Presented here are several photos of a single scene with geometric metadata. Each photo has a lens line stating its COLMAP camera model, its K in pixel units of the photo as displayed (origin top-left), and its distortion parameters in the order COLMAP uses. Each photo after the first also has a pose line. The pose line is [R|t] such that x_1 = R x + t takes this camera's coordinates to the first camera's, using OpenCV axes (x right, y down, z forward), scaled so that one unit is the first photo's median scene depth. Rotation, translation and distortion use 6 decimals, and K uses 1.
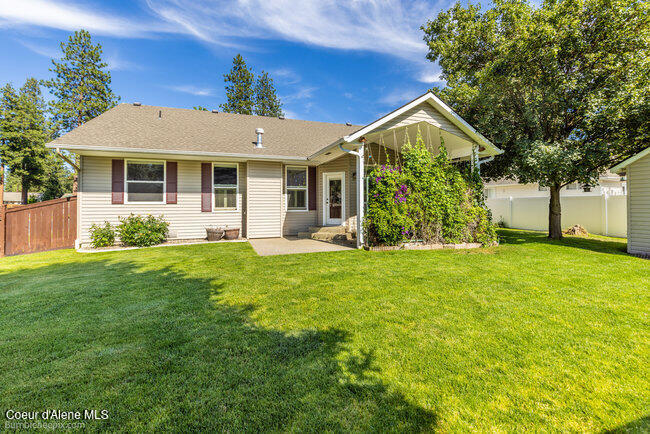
lens RADIAL K [[300.2, 0, 316.3], [0, 300.2, 208.0], [0, 0, 1]] dist [-0.001178, 0.001265]
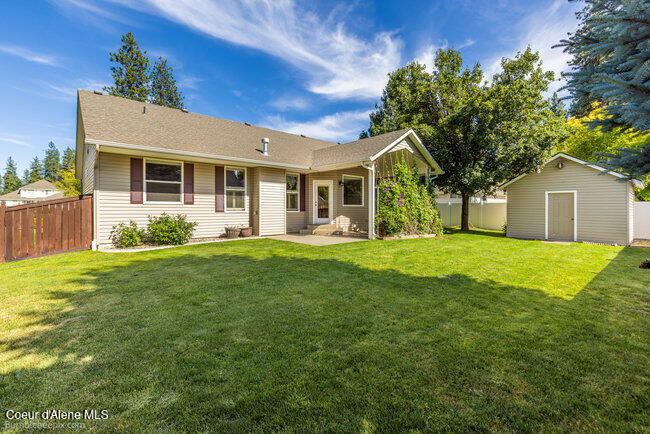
lens RADIAL K [[300.2, 0, 324.3], [0, 300.2, 220.9], [0, 0, 1]] dist [-0.001178, 0.001265]
pose [[0.924175, -0.005586, 0.381929, -0.427975], [-0.006908, 0.999485, 0.031335, 0.008251], [-0.381908, -0.031598, 0.923660, -0.133308]]
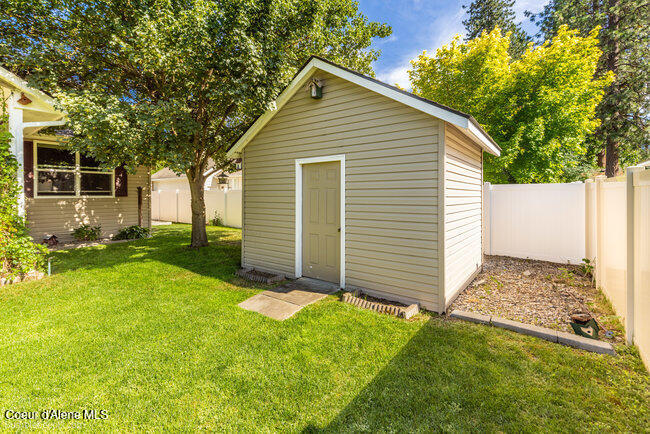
lens RADIAL K [[300.2, 0, 327.8], [0, 300.2, 190.1], [0, 0, 1]] dist [-0.001178, 0.001265]
pose [[0.821729, 0.008140, 0.569820, 0.600326], [0.001911, 0.999853, -0.017039, -0.020242], [-0.569875, 0.015090, 0.821593, 0.210797]]
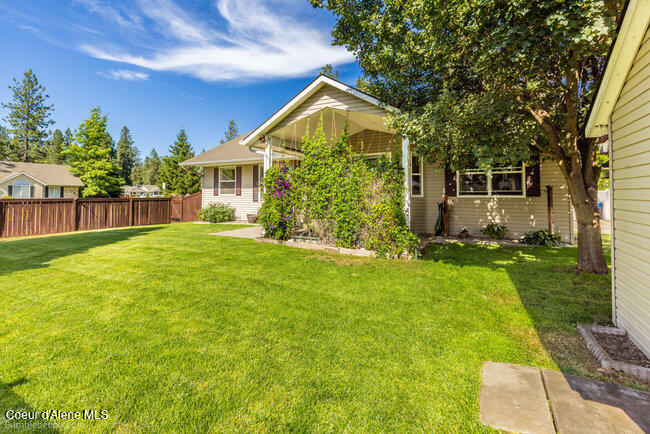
lens RADIAL K [[300.2, 0, 317.5], [0, 300.2, 186.2], [0, 0, 1]] dist [-0.001178, 0.001265]
pose [[0.665956, -0.015574, -0.745828, 0.813166], [-0.003474, 0.999706, -0.023978, -0.023719], [0.745983, 0.018560, 0.665706, 0.308045]]
